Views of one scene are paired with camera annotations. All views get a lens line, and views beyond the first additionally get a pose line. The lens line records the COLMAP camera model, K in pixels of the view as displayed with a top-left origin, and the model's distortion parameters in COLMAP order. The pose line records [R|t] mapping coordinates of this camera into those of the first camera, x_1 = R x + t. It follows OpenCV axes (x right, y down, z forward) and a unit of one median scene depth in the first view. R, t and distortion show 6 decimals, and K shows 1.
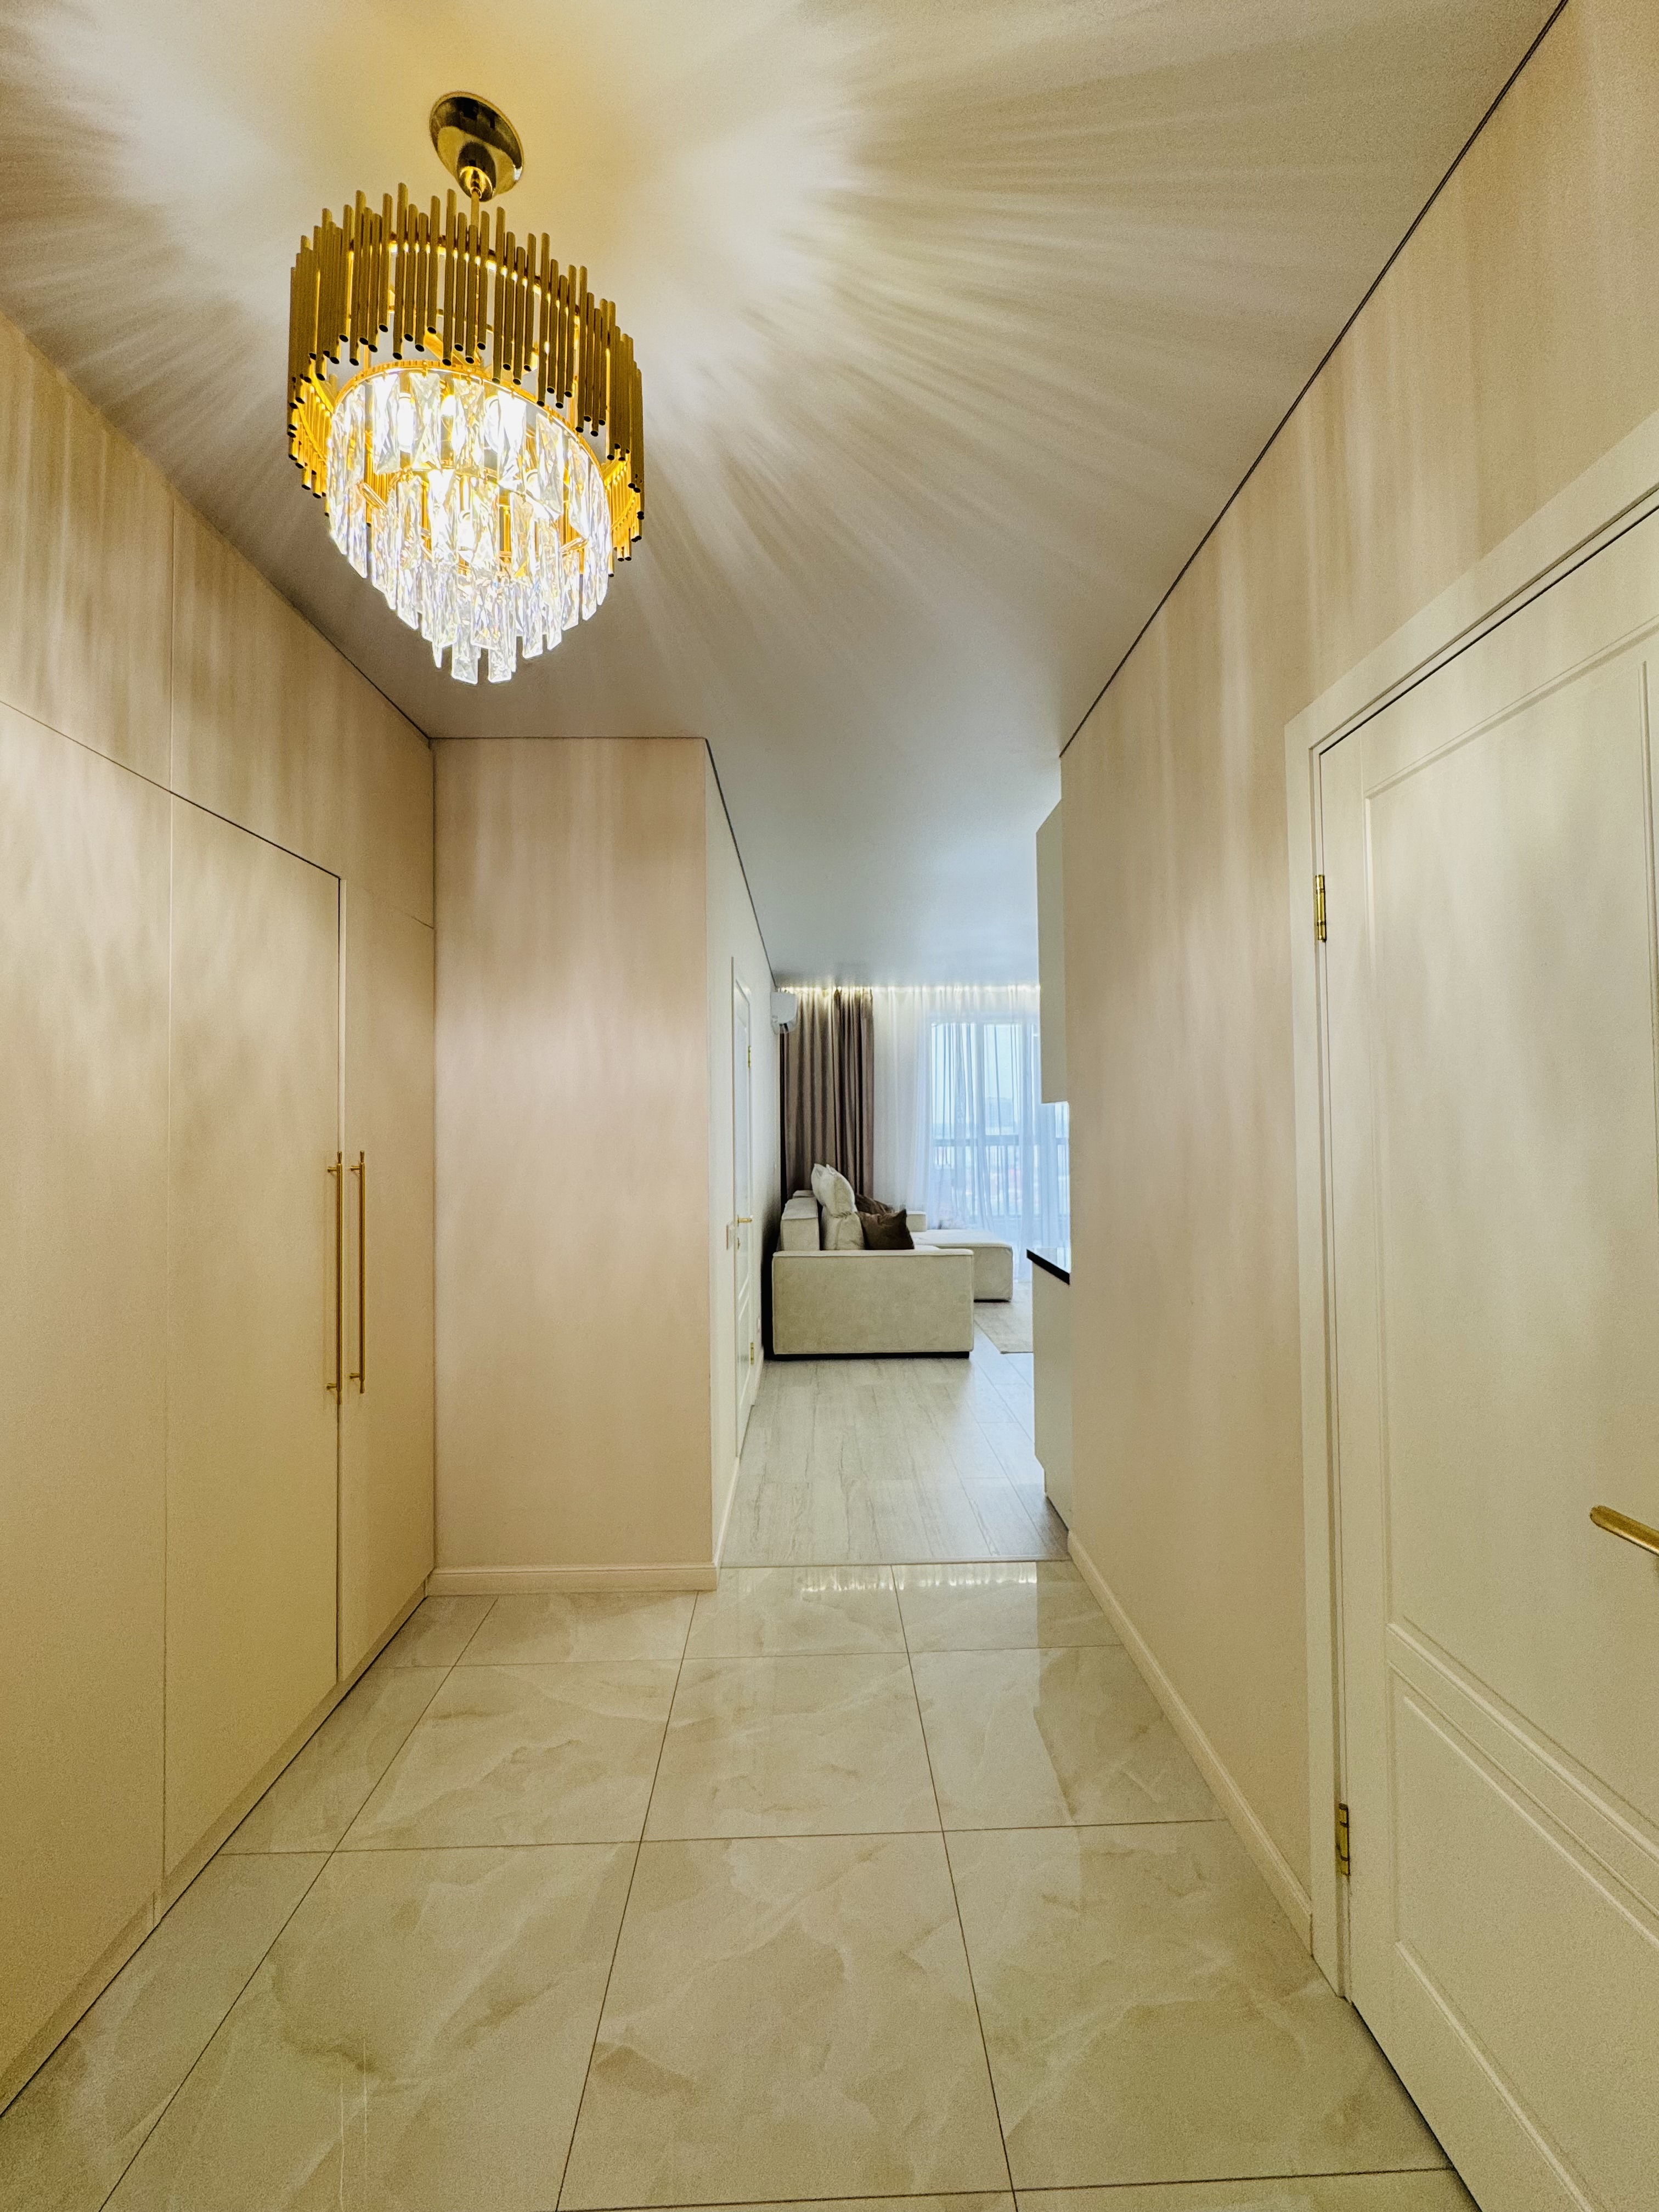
lens RADIAL K [[882.8, 0, 829.5], [0, 882.8, 1106.0], [0, 0, 1]] dist [0.008598, 0.000065]
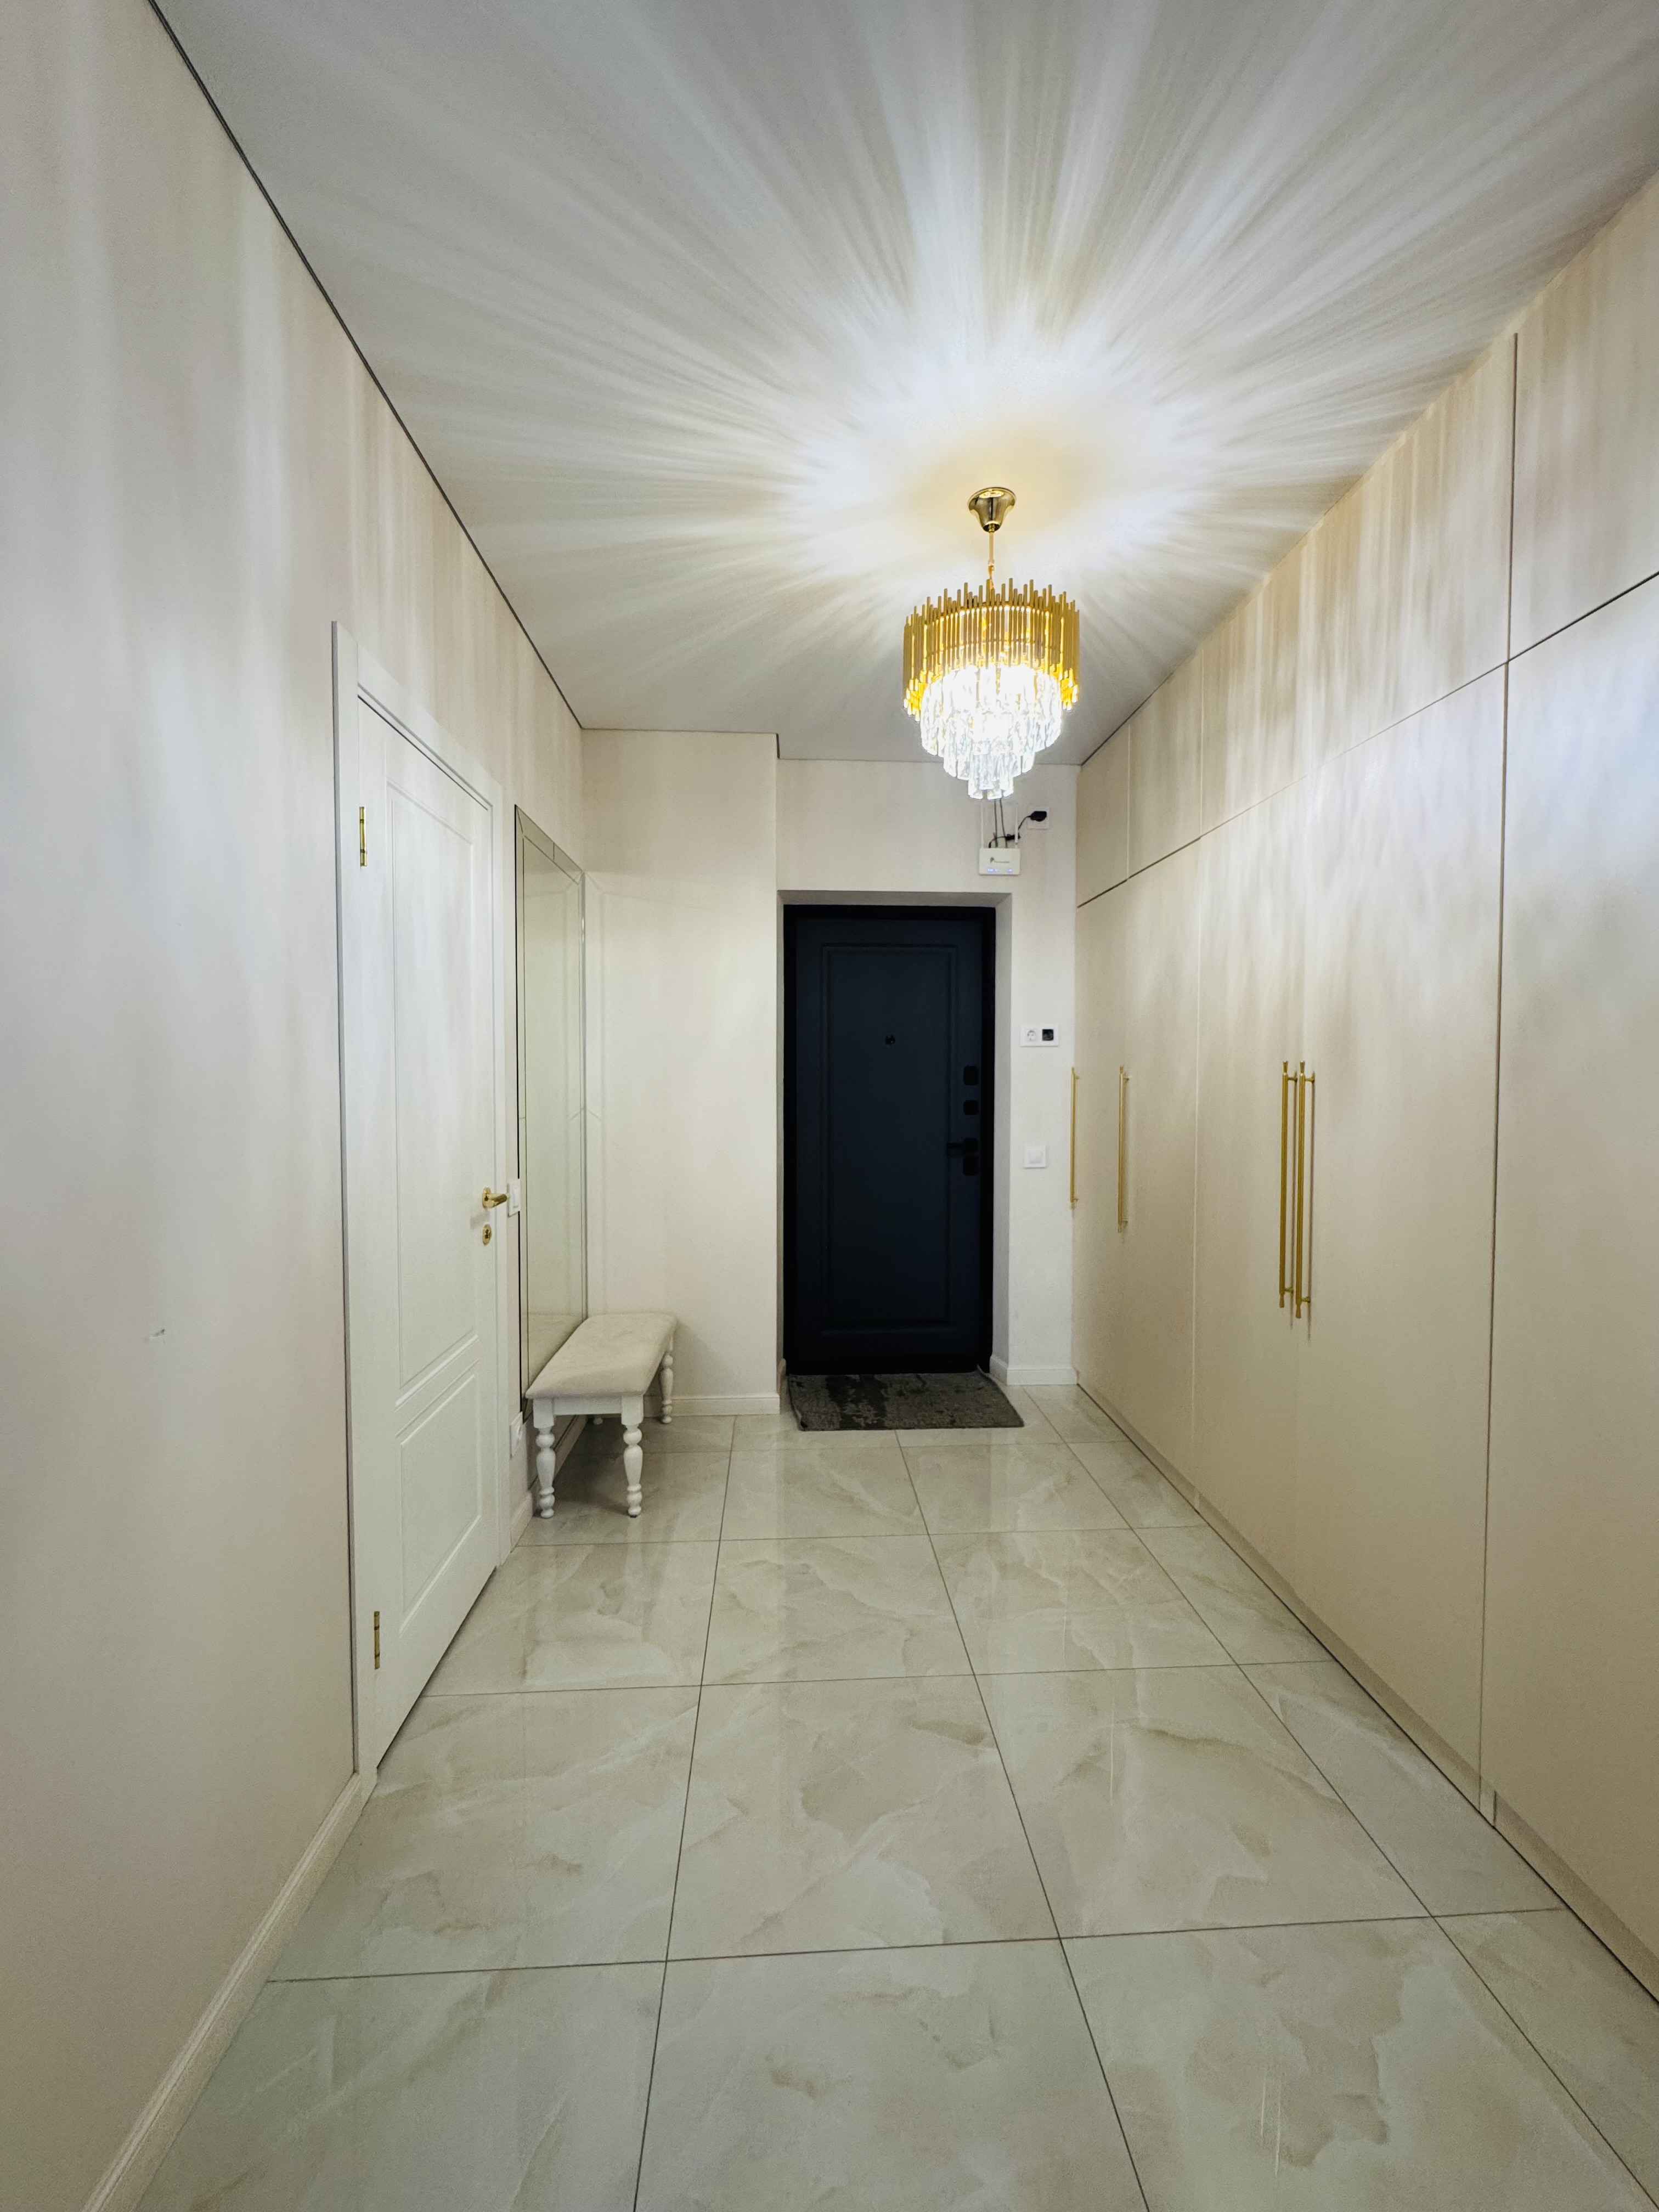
lens RADIAL K [[882.8, 0, 829.5], [0, 882.8, 1106.0], [0, 0, 1]] dist [0.008598, 0.000065]
pose [[-0.999459, 0.011667, -0.030750, 0.006358], [0.011395, 0.999894, 0.009010, 0.109079], [0.030851, 0.008654, -0.999487, 2.148003]]
